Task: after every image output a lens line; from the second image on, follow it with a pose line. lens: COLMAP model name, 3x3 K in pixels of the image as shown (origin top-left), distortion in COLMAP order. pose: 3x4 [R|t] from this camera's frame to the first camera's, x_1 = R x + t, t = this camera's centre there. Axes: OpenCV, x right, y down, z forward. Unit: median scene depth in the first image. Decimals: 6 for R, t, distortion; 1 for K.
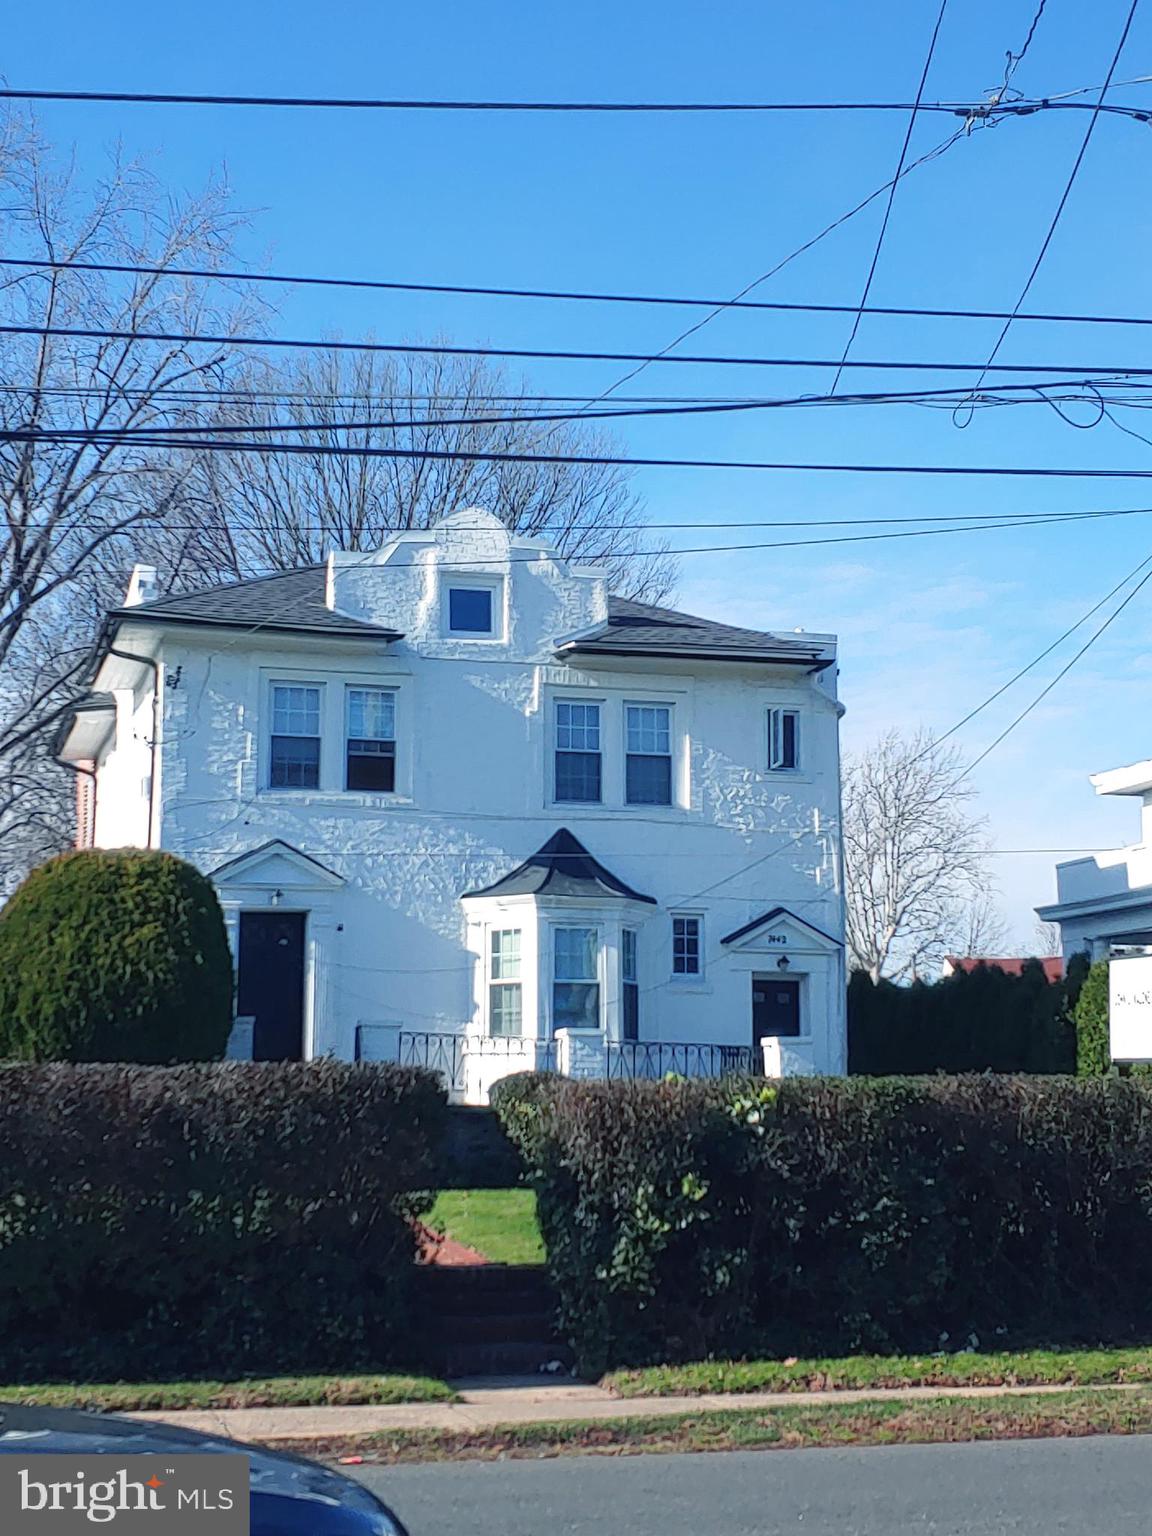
lens RADIAL K [[2483.4, 0, 575.3], [0, 2483.4, 742.4], [0, 0, 1]] dist [0.354667, -2.141420]
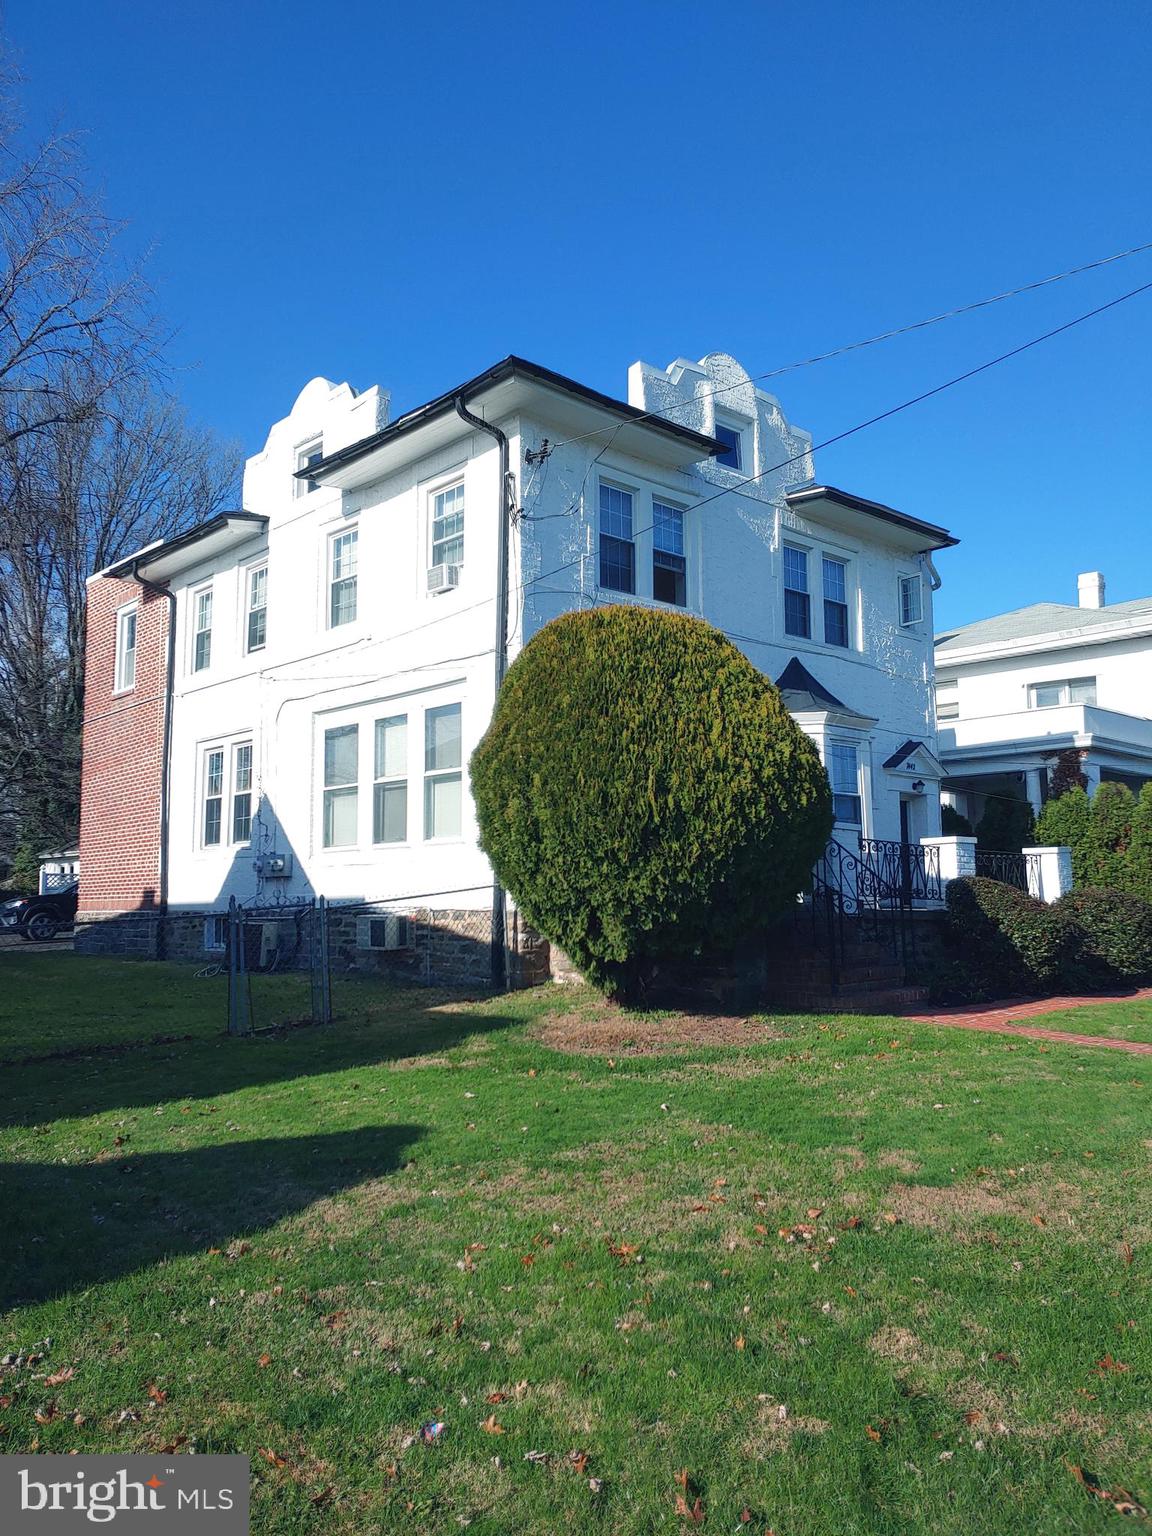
lens RADIAL K [[1168.7, 0, 576.0], [0, 1168.7, 768.0], [0, 0, 1]] dist [0.156982, -0.526886]
pose [[0.888578, 0.044675, 0.456546, -0.331965], [-0.067637, 0.997128, 0.034070, 0.073074], [-0.453713, -0.061153, 0.889047, 0.579665]]
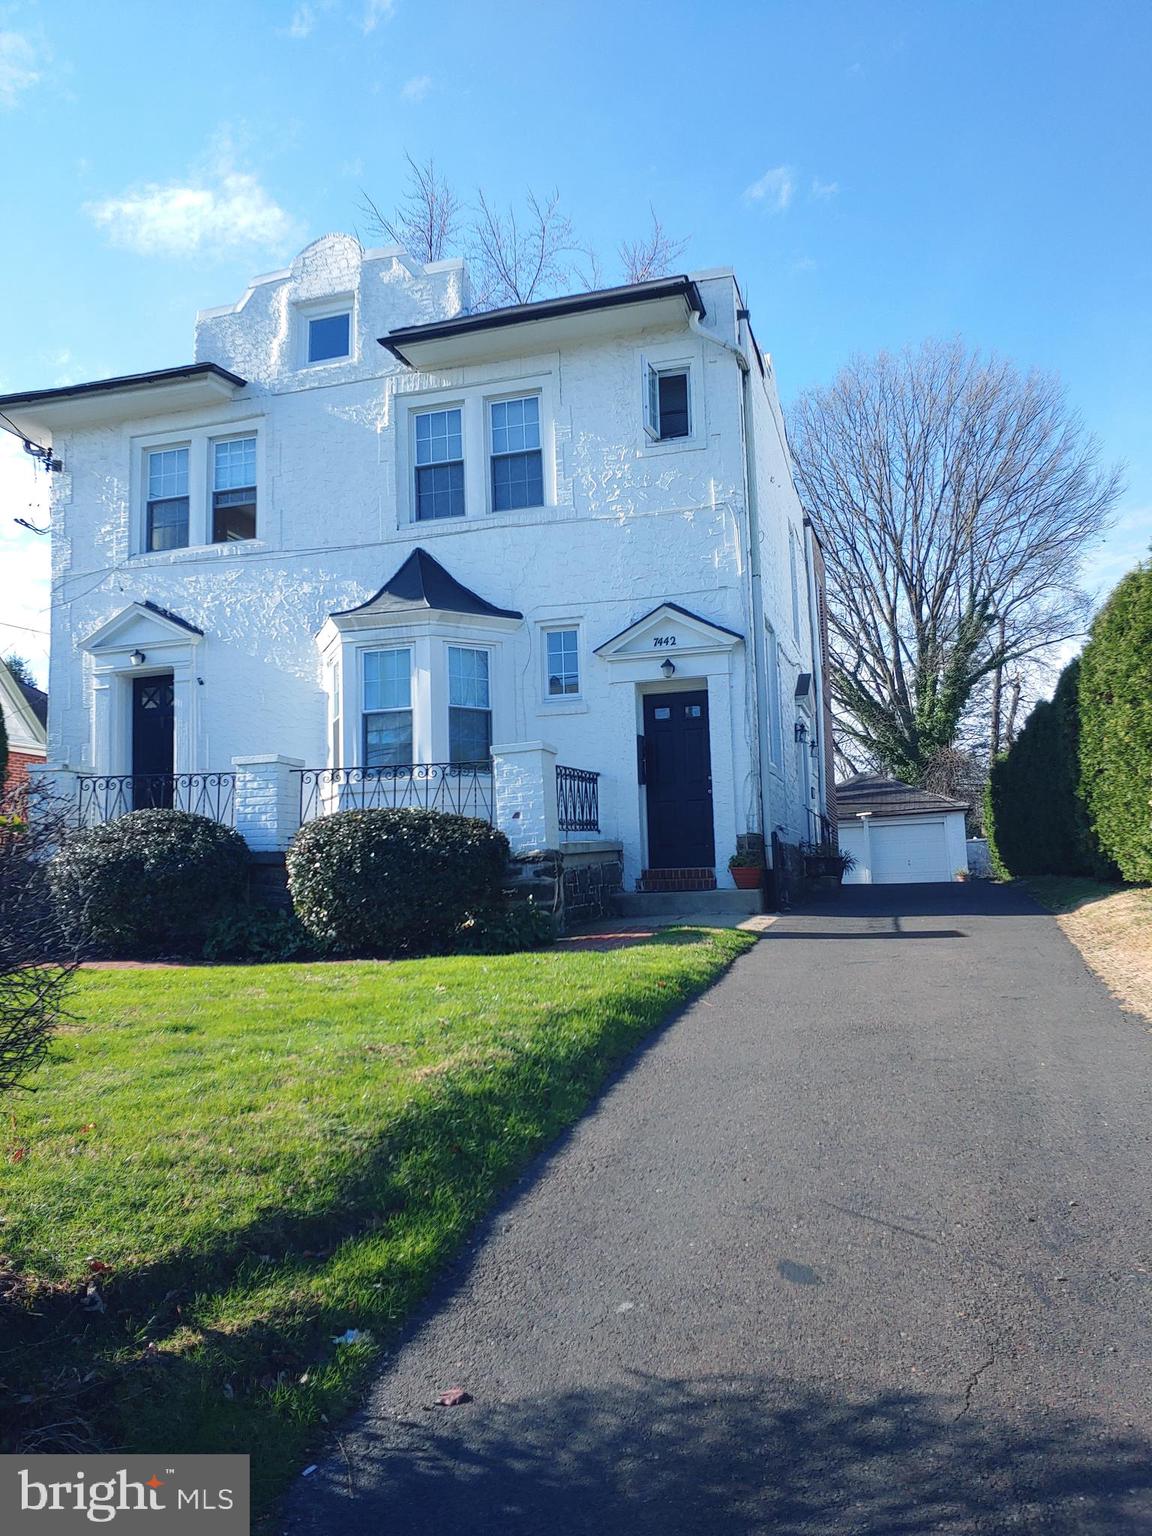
lens RADIAL K [[1168.7, 0, 576.0], [0, 1168.7, 768.0], [0, 0, 1]] dist [0.156982, -0.526886]
pose [[0.848276, -0.082365, -0.523110, 0.263918], [0.116087, 0.992725, 0.031939, 0.107827], [0.516674, -0.087819, 0.851666, 0.663160]]
